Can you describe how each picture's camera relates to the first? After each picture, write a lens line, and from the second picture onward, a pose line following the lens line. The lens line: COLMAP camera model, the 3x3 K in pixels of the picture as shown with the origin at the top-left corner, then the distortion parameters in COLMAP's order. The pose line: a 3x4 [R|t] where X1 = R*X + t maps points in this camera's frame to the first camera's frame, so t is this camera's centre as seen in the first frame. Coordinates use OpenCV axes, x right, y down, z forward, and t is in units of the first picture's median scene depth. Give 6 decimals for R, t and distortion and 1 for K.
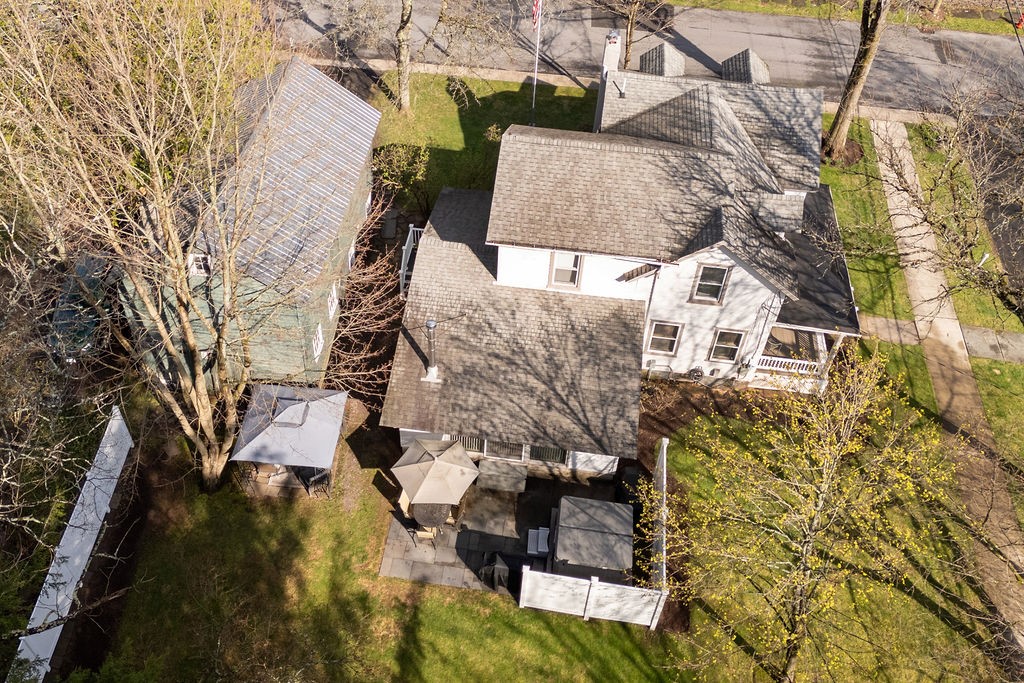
lens RADIAL K [[912.3, 0, 456.9], [0, 912.3, 317.6], [0, 0, 1]] dist [0.051905, -0.006896]
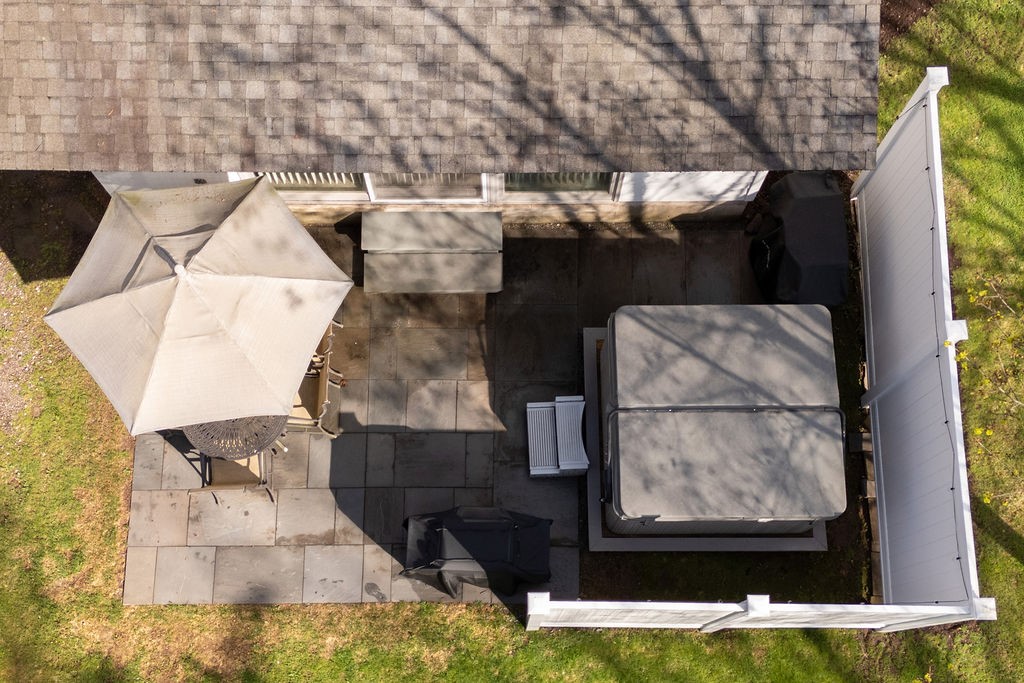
lens RADIAL K [[926.4, 0, 506.6], [0, 926.4, 476.8], [0, 0, 1]] dist [0.060597, -0.014389]
pose [[0.987458, -0.154500, 0.032505, 0.055526], [0.114138, 0.840817, 0.529150, 0.065349], [-0.109085, -0.518803, 0.847905, 0.696837]]
